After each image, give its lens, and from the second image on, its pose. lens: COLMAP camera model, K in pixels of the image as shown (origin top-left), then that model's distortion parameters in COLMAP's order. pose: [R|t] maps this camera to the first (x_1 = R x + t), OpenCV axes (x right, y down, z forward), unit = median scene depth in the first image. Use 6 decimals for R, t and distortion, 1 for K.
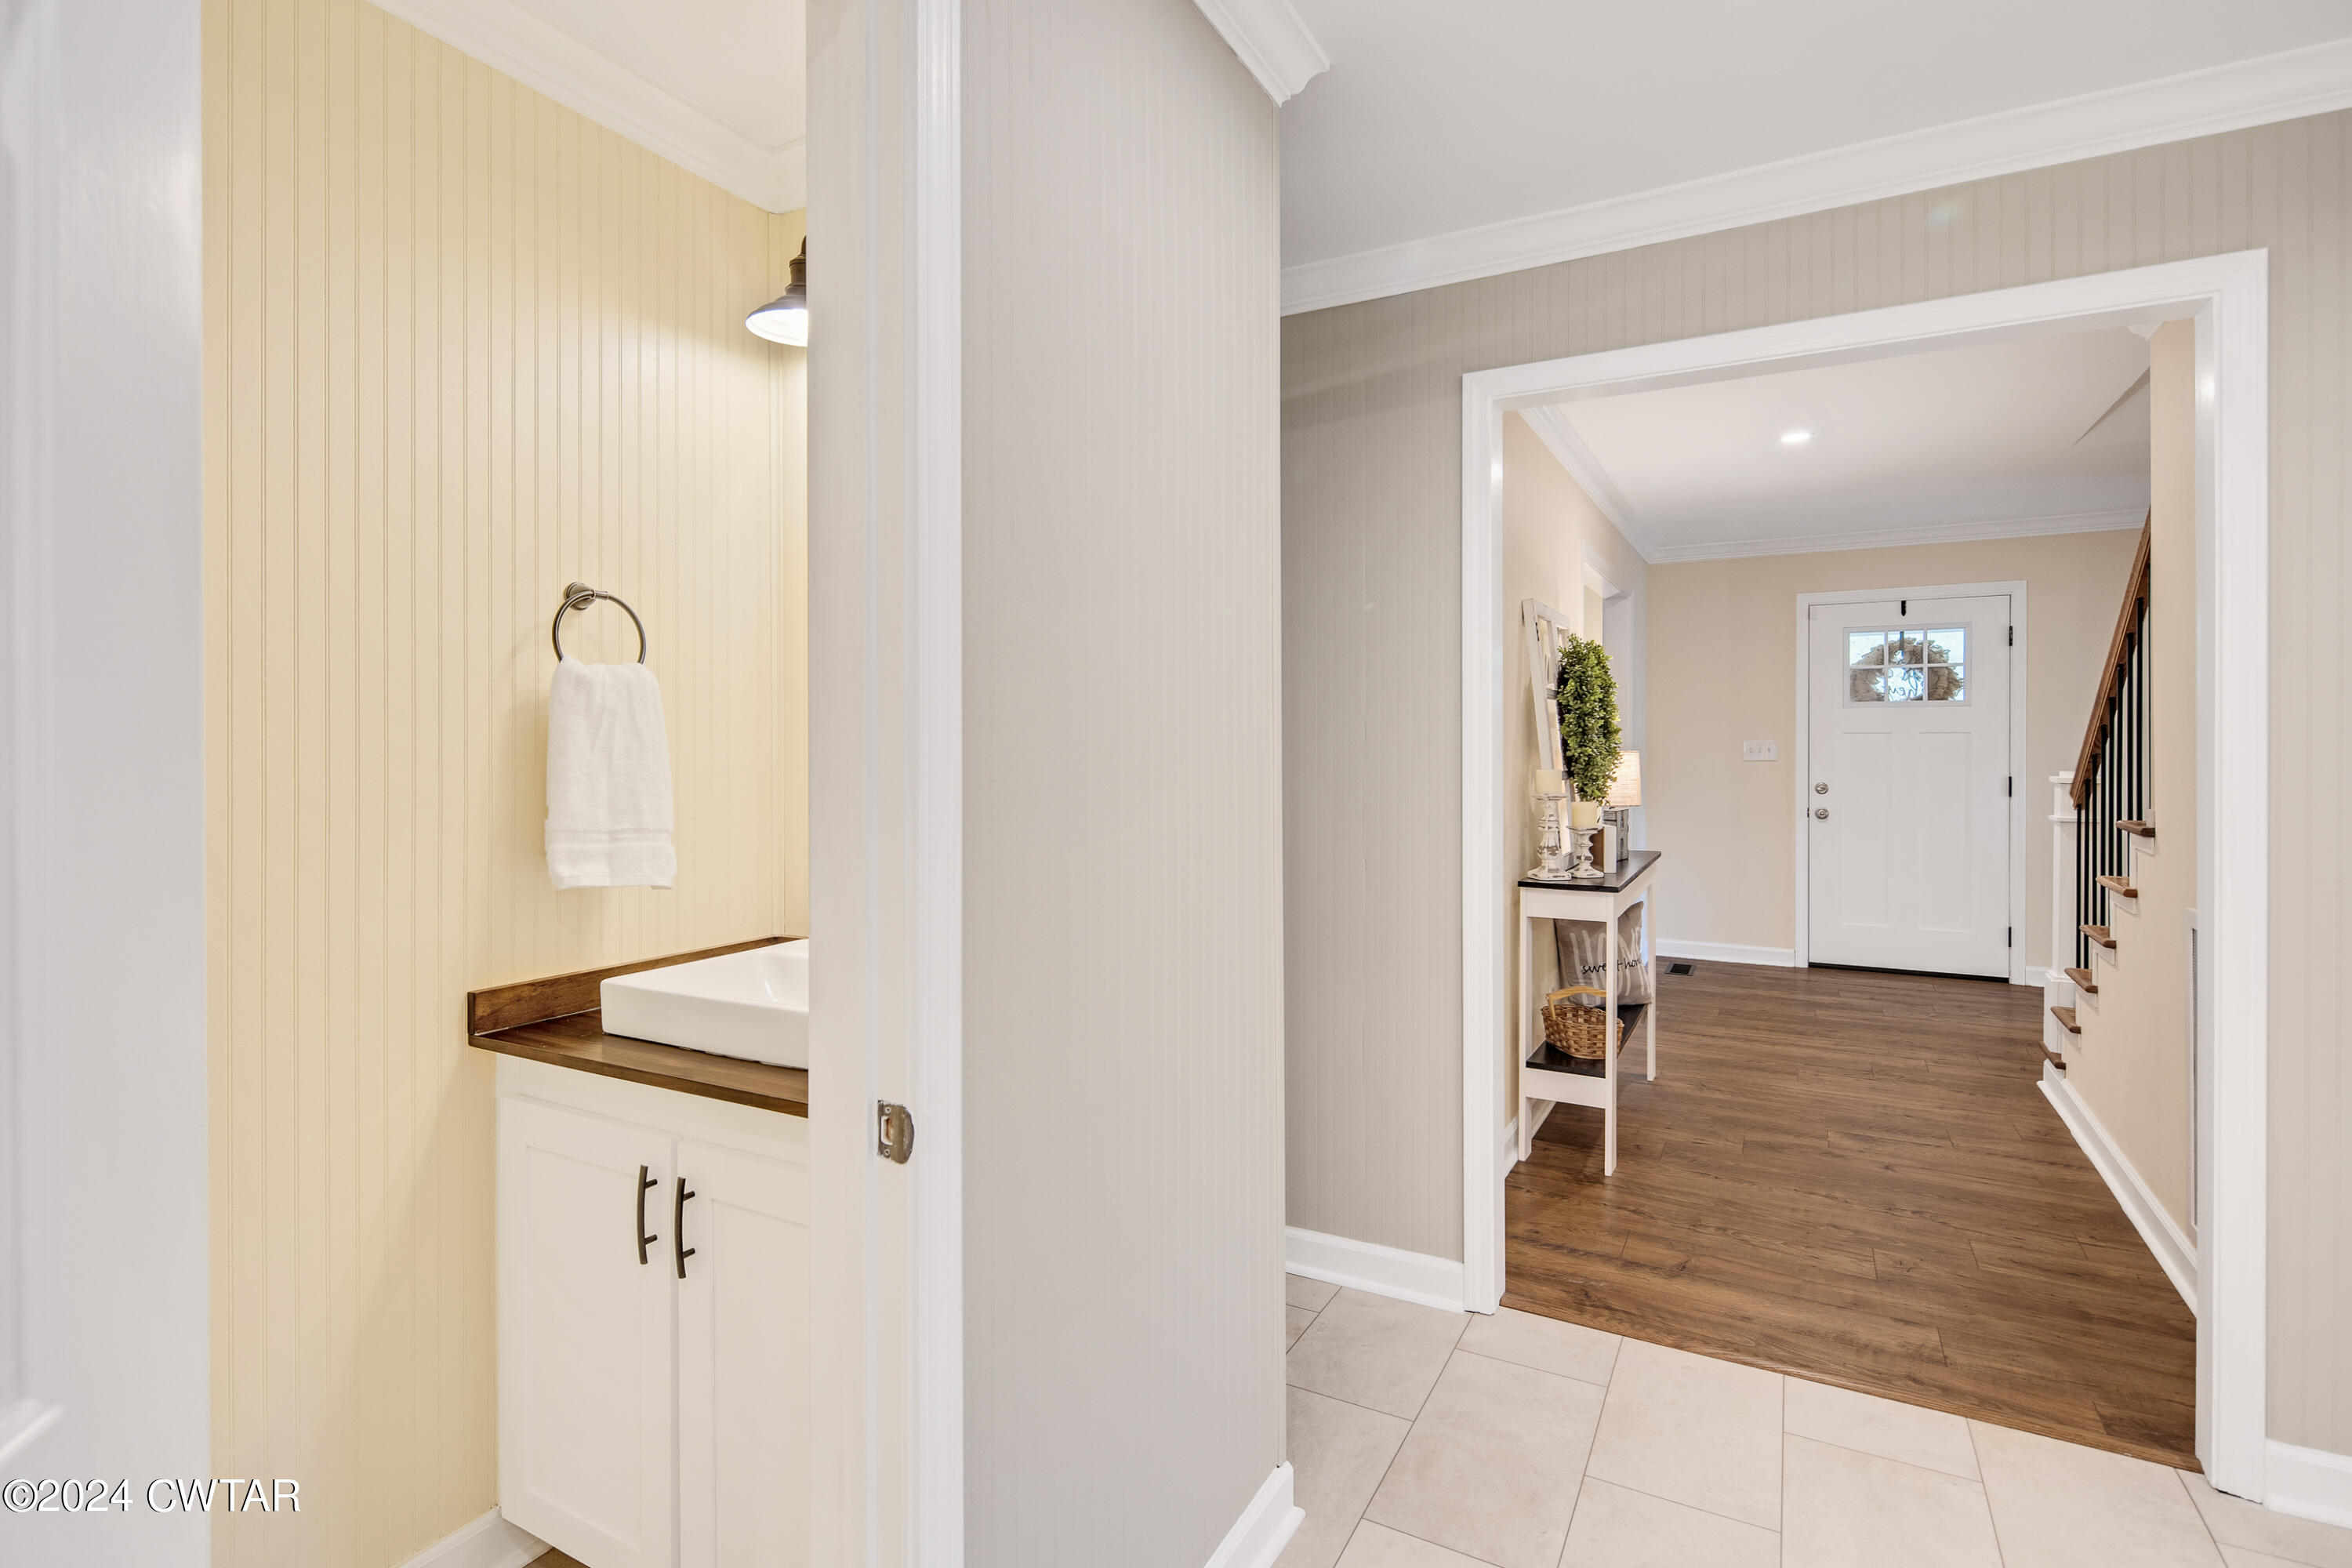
lens RADIAL K [[1141.7, 0, 1175.4], [0, 1141.7, 725.8], [0, 0, 1]] dist [0.000415, -0.000898]
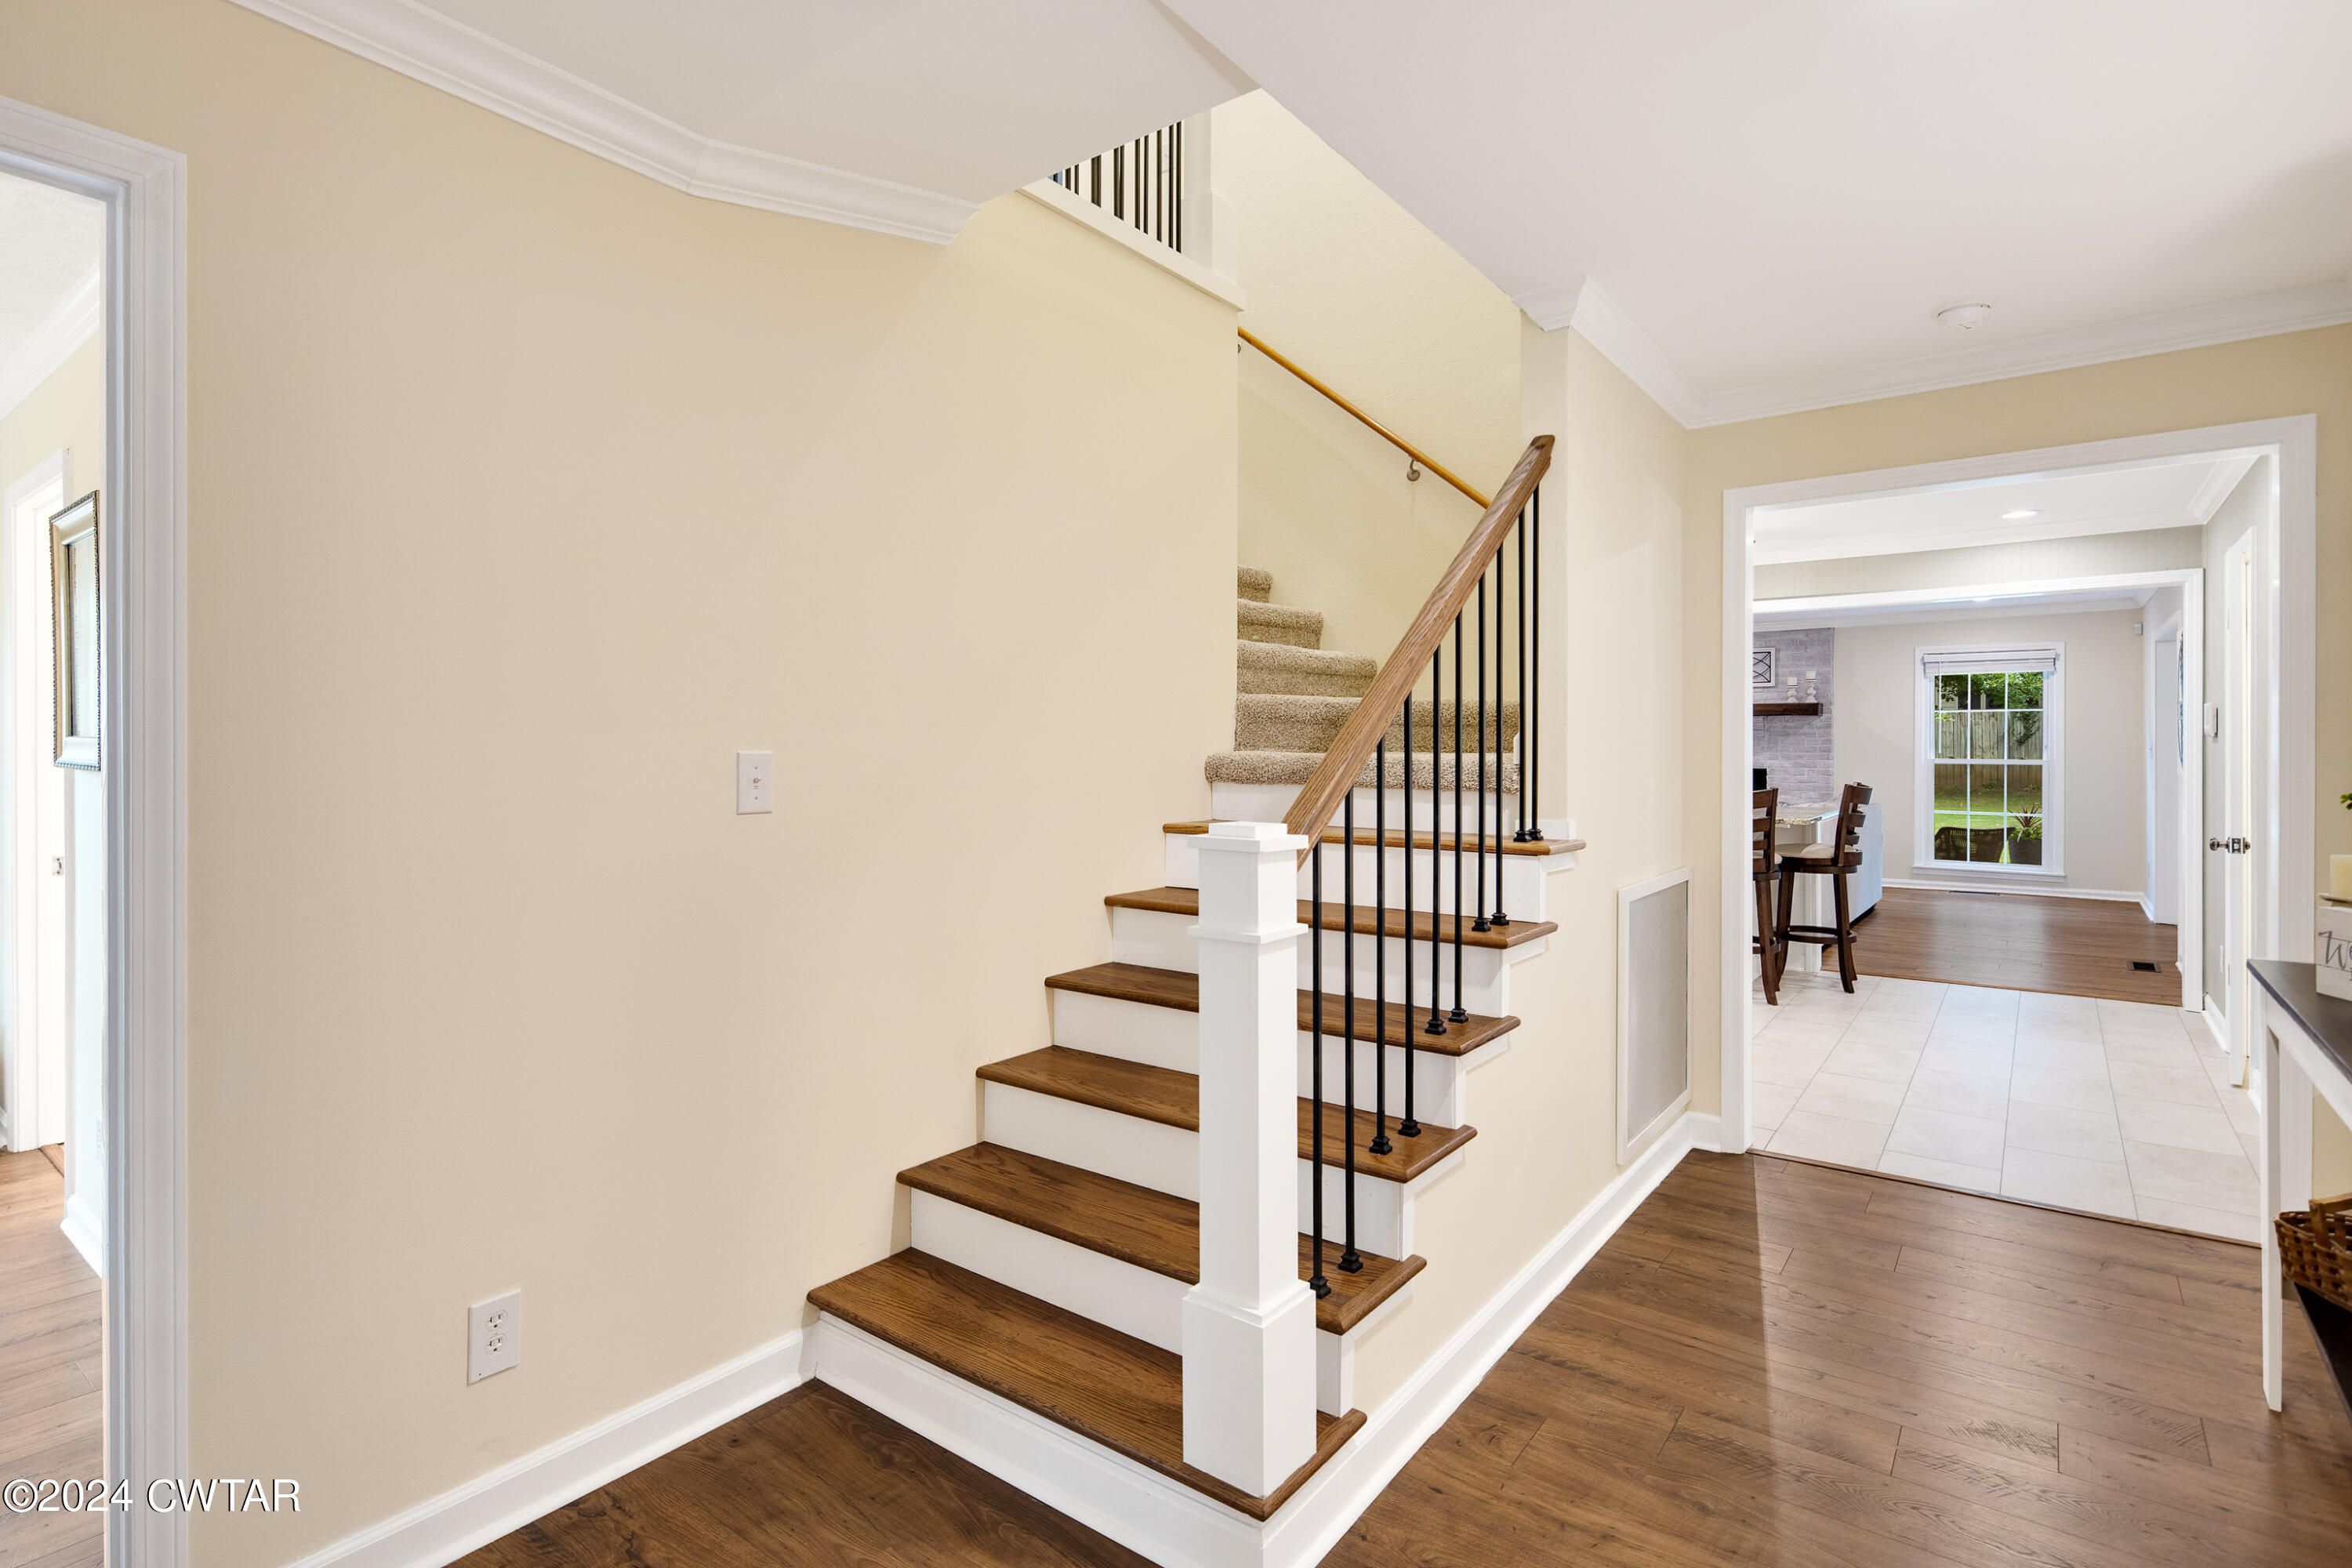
lens RADIAL K [[1141.7, 0, 1175.0], [0, 1141.7, 766.6], [0, 0, 1]] dist [0.000415, -0.000898]
pose [[-0.988373, 0.008862, 0.151789, 1.059228], [0.010556, 0.999891, 0.010357, 0.011782], [-0.151680, 0.011839, -0.988359, 2.040821]]
